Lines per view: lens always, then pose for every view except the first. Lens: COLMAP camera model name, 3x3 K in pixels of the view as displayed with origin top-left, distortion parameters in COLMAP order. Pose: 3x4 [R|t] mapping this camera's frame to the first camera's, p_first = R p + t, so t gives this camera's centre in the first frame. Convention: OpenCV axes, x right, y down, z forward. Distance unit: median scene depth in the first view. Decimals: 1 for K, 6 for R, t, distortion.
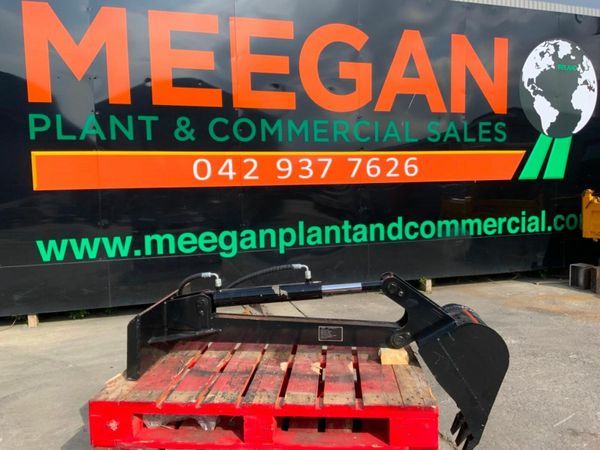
lens RADIAL K [[500.3, 0, 300.0], [0, 500.3, 225.0], [0, 0, 1]] dist [0.052545, -0.108847]
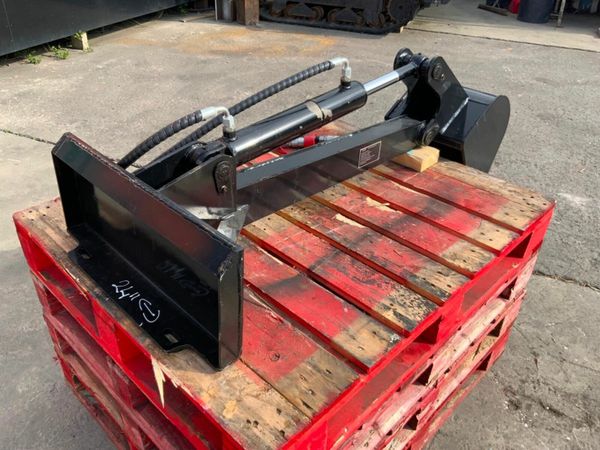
lens RADIAL K [[500.3, 0, 300.0], [0, 500.3, 225.0], [0, 0, 1]] dist [0.052545, -0.108847]
pose [[0.641452, -0.385242, 0.663421, -0.191017], [0.010691, 0.869177, 0.494385, -0.017147], [-0.767089, -0.310032, 0.561654, 0.245884]]
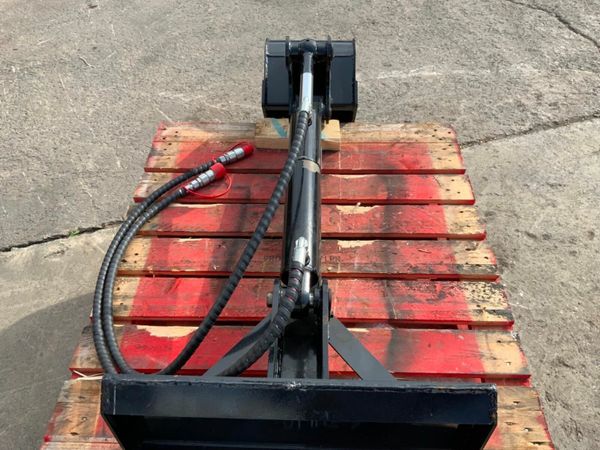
lens RADIAL K [[500.3, 0, 300.0], [0, 500.3, 225.0], [0, 0, 1]] dist [0.052545, -0.108847]
pose [[-0.049643, -0.710687, 0.701755, -0.172781], [0.086510, 0.696921, 0.711911, -0.076441], [-0.995013, 0.096050, 0.026885, 0.384772]]
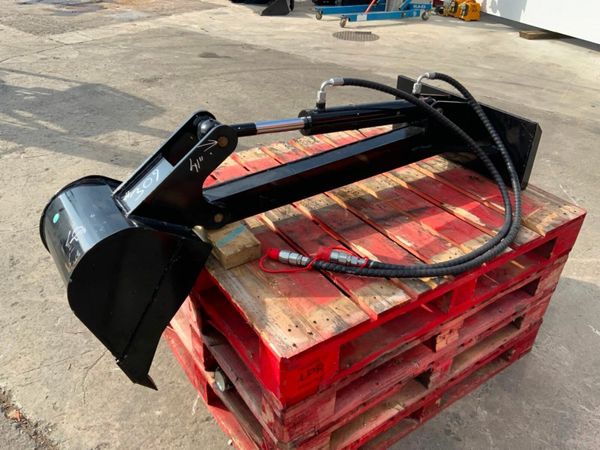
lens RADIAL K [[500.3, 0, 300.0], [0, 500.3, 225.0], [0, 0, 1]] dist [0.052545, -0.108847]
pose [[-0.779511, 0.327702, -0.533830, 0.175196], [-0.063926, 0.806166, 0.588226, -0.060775], [0.623119, 0.492654, -0.607467, 0.566766]]
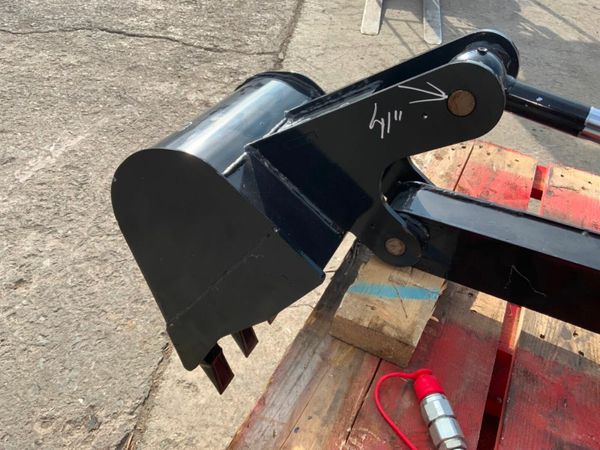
lens RADIAL K [[500.3, 0, 300.0], [0, 500.3, 225.0], [0, 0, 1]] dist [0.052545, -0.108847]
pose [[-0.928546, -0.279461, 0.244343, 0.068277], [-0.037856, 0.726076, 0.686572, -0.003205], [-0.369282, 0.628264, -0.684774, 0.480004]]
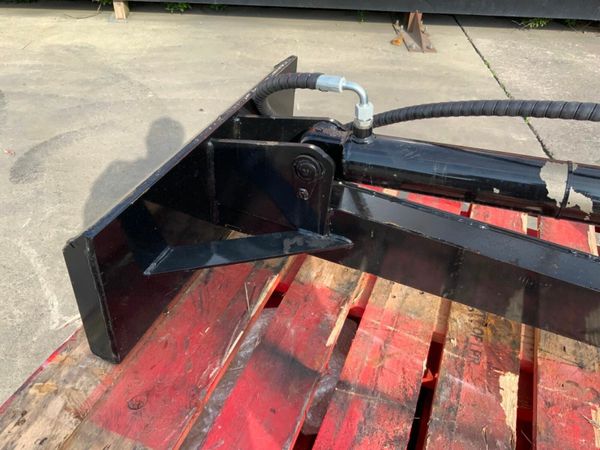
lens RADIAL K [[496.5, 0, 297.6], [0, 496.5, 230.0], [0, 0, 1]] dist [0.067904, -0.127244]
pose [[0.954789, 0.232214, -0.185617, -0.050001], [-0.084284, 0.810207, 0.580053, -0.002209], [0.285085, -0.538183, 0.793149, 0.271504]]
